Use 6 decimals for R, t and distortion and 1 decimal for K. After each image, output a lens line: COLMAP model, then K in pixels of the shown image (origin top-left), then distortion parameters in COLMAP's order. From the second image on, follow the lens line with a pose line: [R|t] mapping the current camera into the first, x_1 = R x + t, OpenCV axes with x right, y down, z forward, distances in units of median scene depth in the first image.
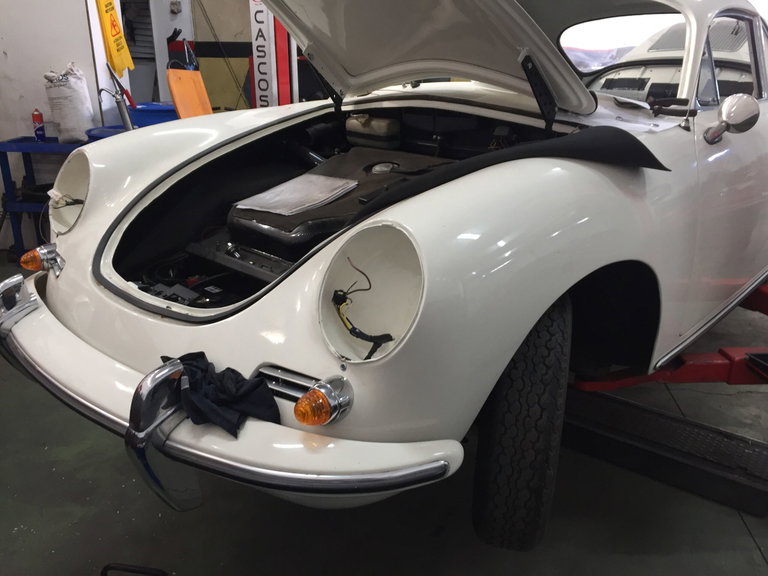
lens RADIAL K [[655.8, 0, 384.2], [0, 655.8, 285.6], [0, 0, 1]] dist [-0.012660, -0.013958]
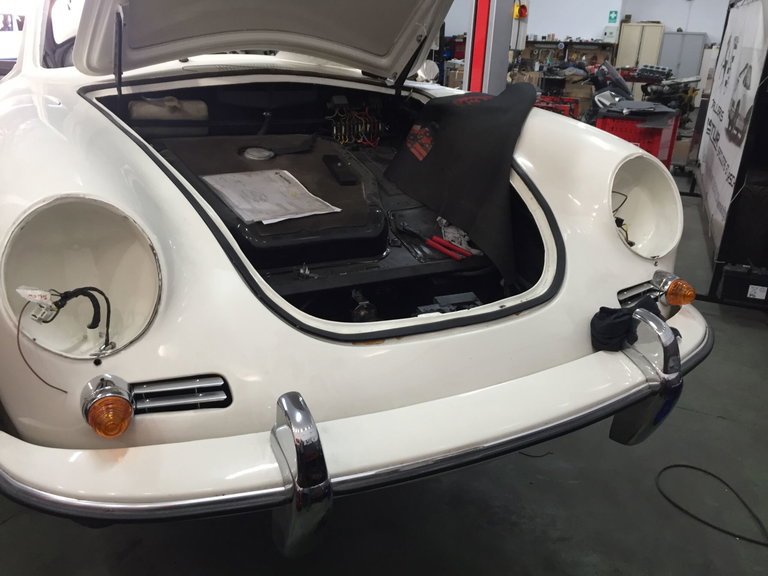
lens RADIAL K [[655.8, 0, 384.0], [0, 655.8, 290.4], [0, 0, 1]] dist [-0.012660, -0.013958]
pose [[0.327114, -0.338042, 0.882454, -0.818331], [0.278027, 0.926924, 0.252016, -0.185486], [-0.903160, 0.162908, 0.397194, 0.519297]]
